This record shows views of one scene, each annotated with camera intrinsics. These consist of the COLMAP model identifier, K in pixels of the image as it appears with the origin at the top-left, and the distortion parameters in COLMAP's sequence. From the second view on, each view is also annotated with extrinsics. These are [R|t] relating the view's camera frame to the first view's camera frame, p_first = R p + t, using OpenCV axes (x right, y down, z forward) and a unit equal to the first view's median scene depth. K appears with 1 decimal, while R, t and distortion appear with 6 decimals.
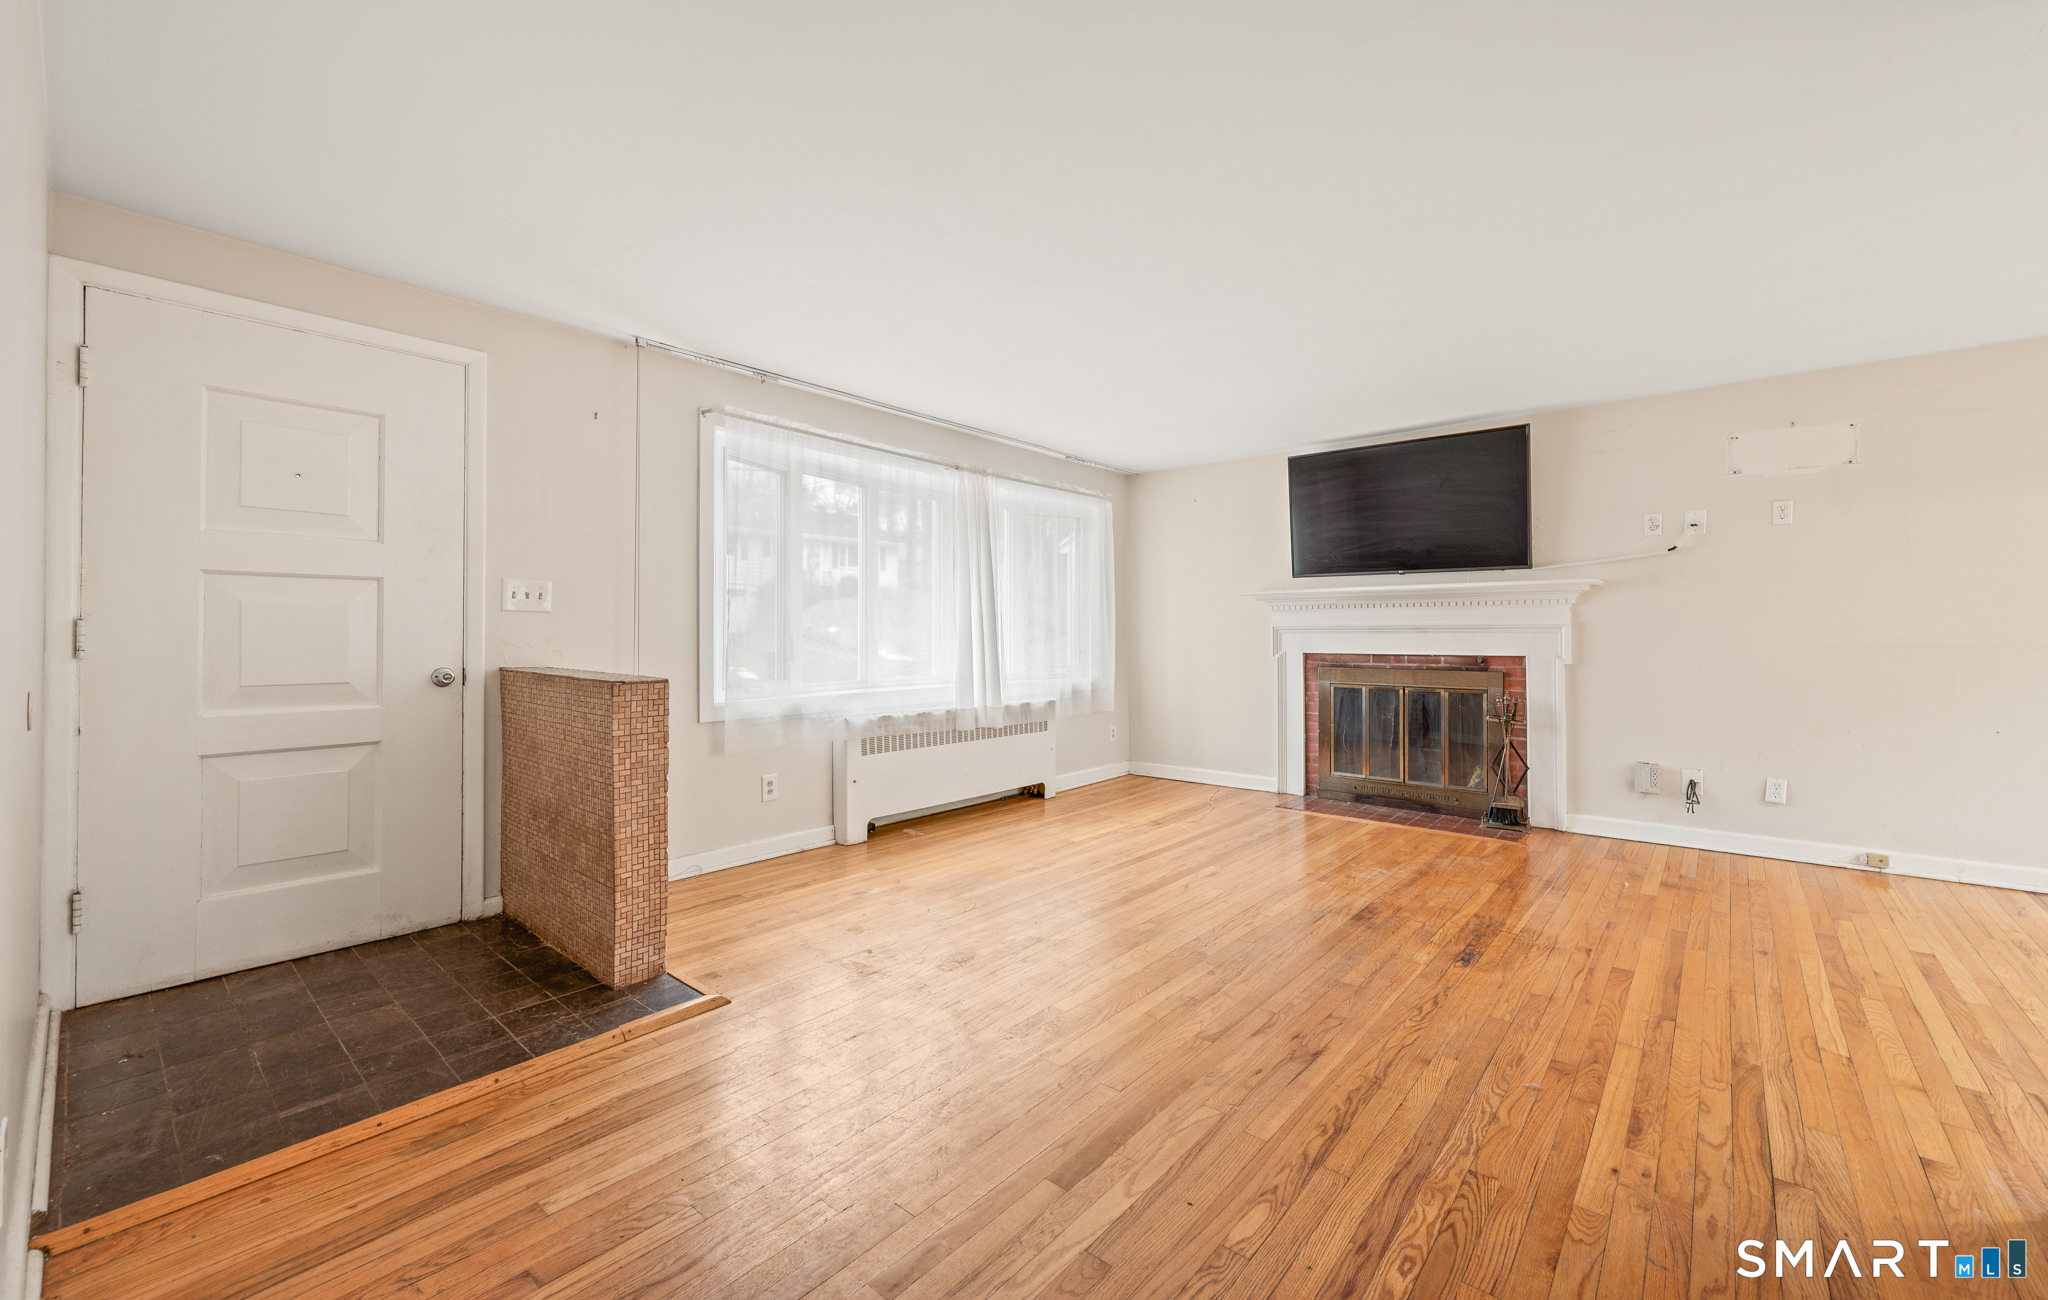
lens RADIAL K [[811.3, 0, 1024.0], [0, 811.3, 650.0], [0, 0, 1]] dist [0.000183, 0.000014]
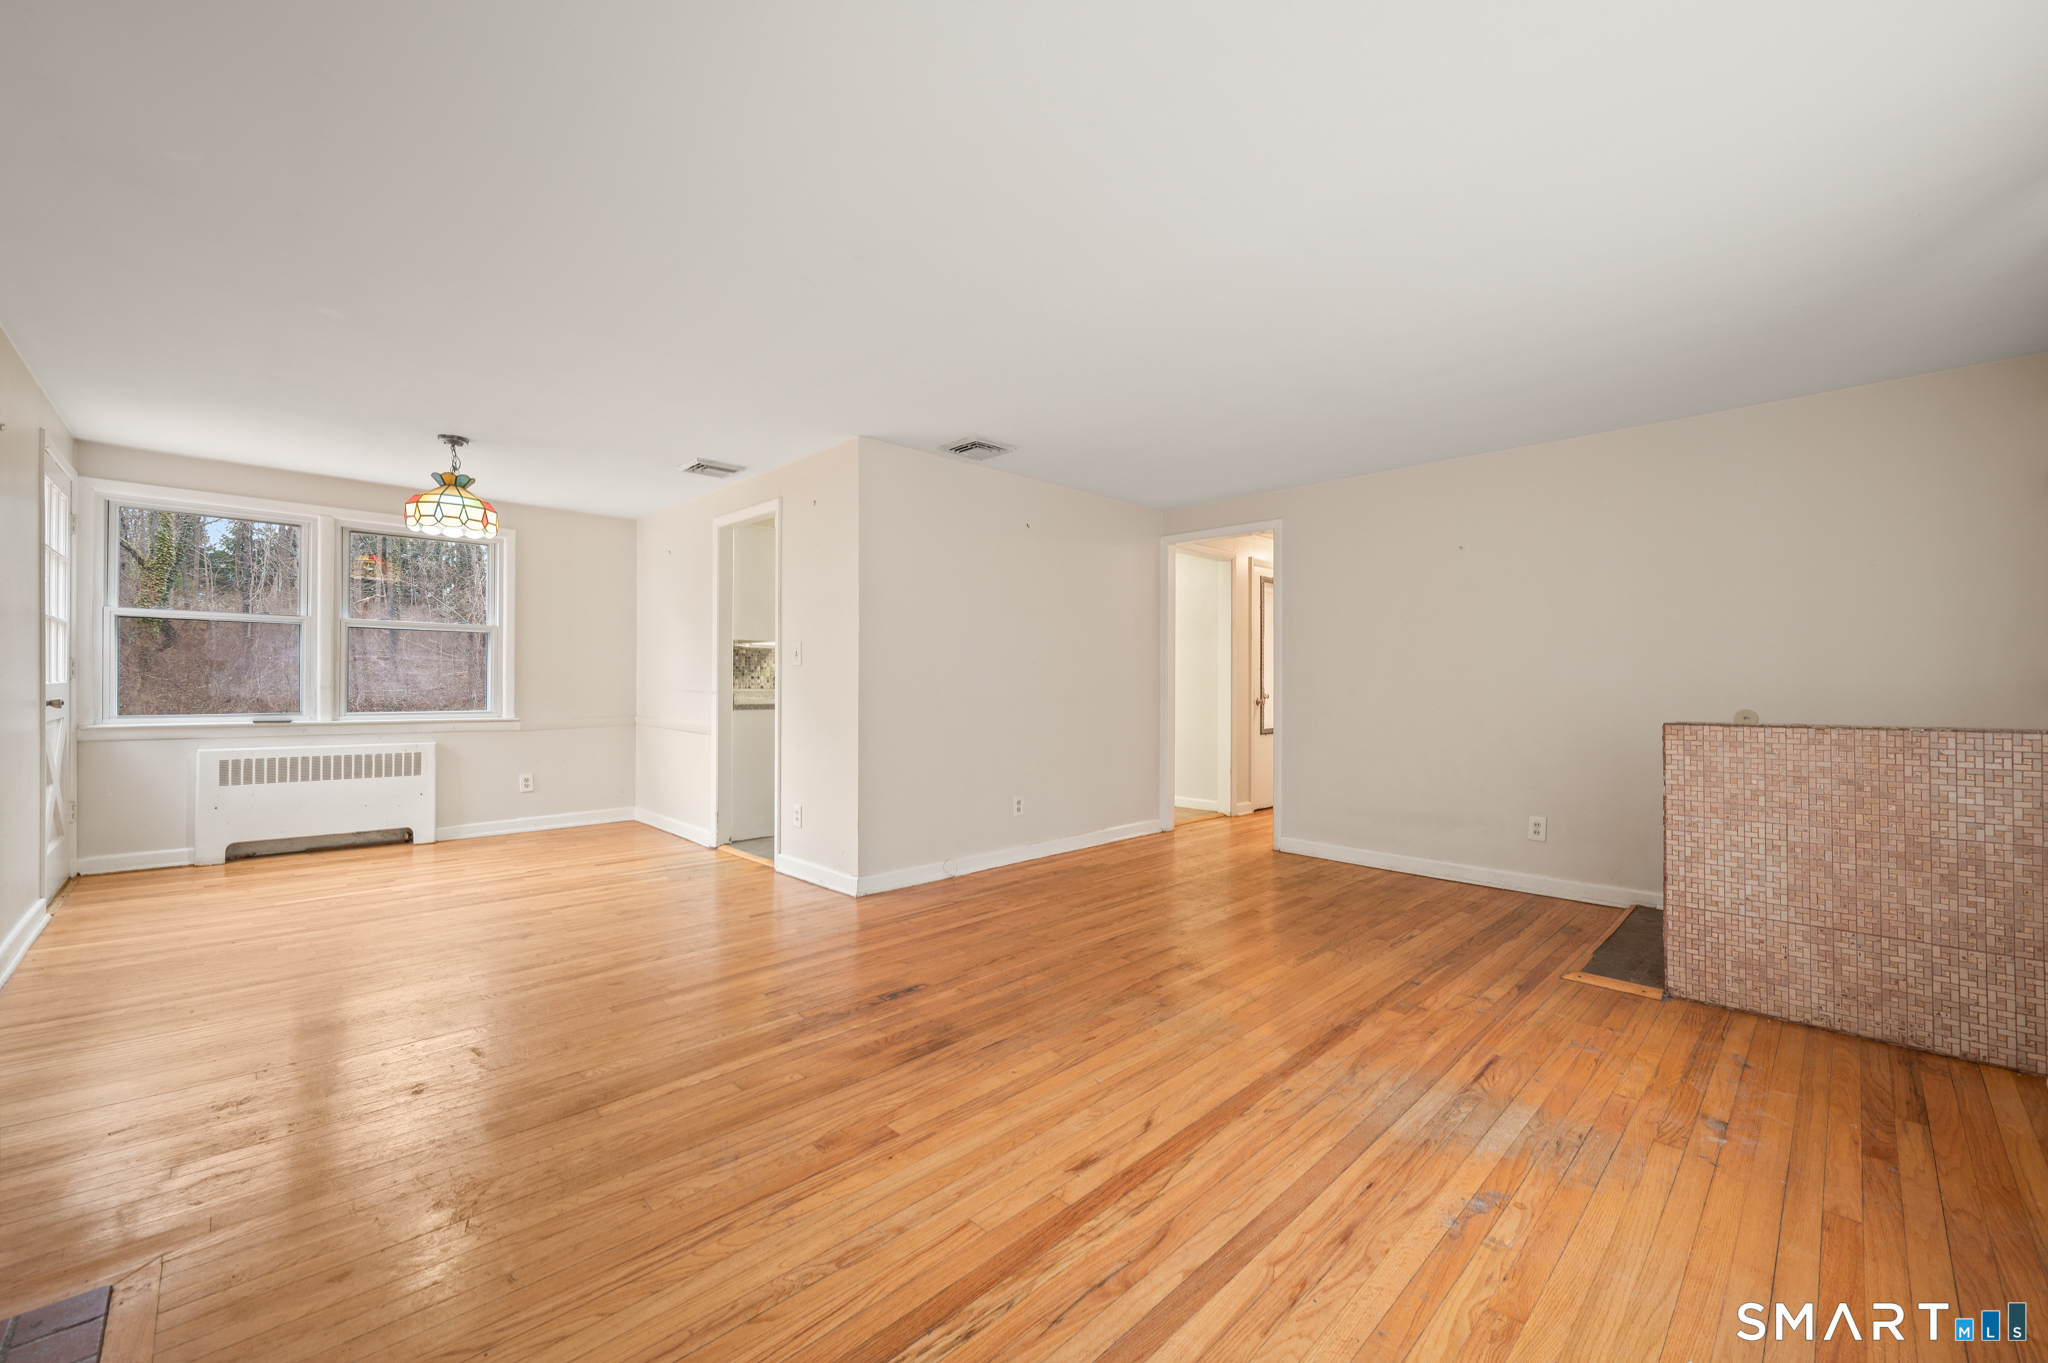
lens RADIAL K [[817.7, 0, 1024.0], [0, 817.7, 681.5], [0, 0, 1]] dist [-0.000308, 0.000059]
pose [[-0.996751, -0.005222, 0.080376, 0.274335], [-0.003891, 0.999853, 0.016703, -0.027938], [-0.080451, 0.016336, -0.996625, 1.773632]]
